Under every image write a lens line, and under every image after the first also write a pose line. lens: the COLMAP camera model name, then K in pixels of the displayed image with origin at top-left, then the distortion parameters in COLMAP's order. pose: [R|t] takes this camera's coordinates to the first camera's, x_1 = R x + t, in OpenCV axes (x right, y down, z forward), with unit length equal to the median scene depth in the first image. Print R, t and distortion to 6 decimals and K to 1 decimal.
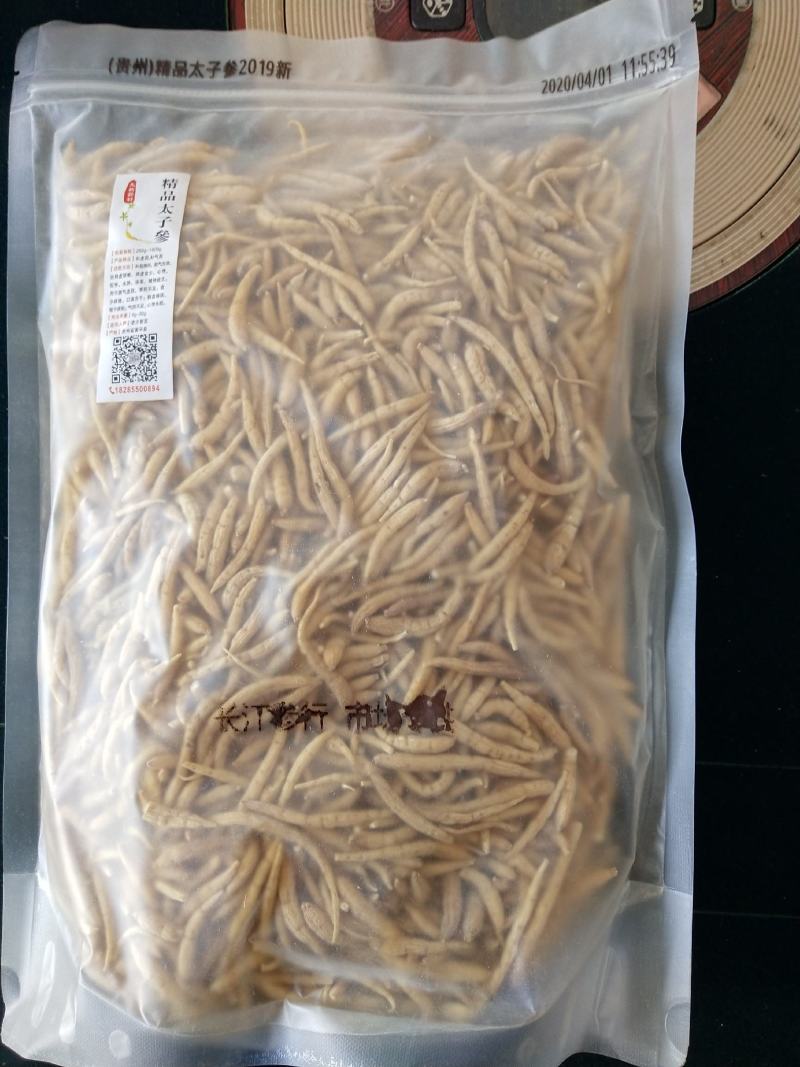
lens RADIAL K [[839.3, 0, 395.7], [0, 839.3, 532.9], [0, 0, 1]] dist [-0.041016, 0.041033]
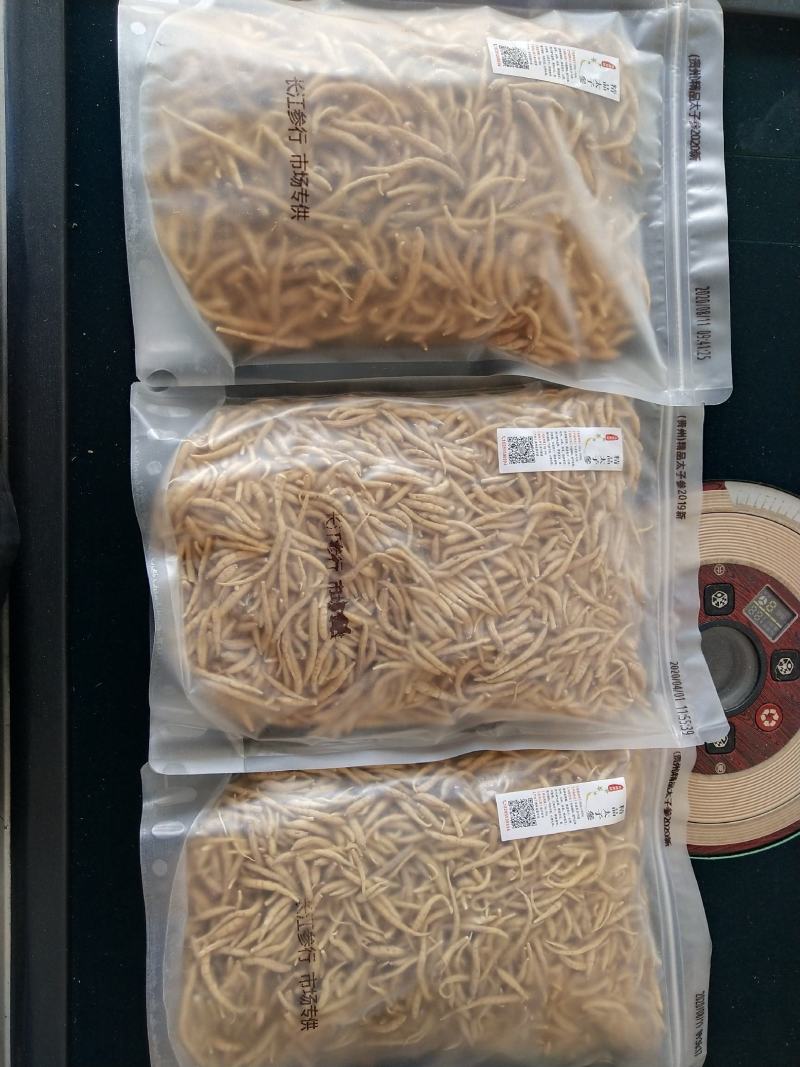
lens RADIAL K [[839.3, 0, 390.6], [0, 839.3, 523.5], [0, 0, 1]] dist [-0.041016, 0.041033]
pose [[0.032597, 0.998211, 0.050115, -0.264675], [-0.994566, 0.037357, -0.097170, 0.263837], [-0.098869, -0.046675, 0.994005, -0.811511]]
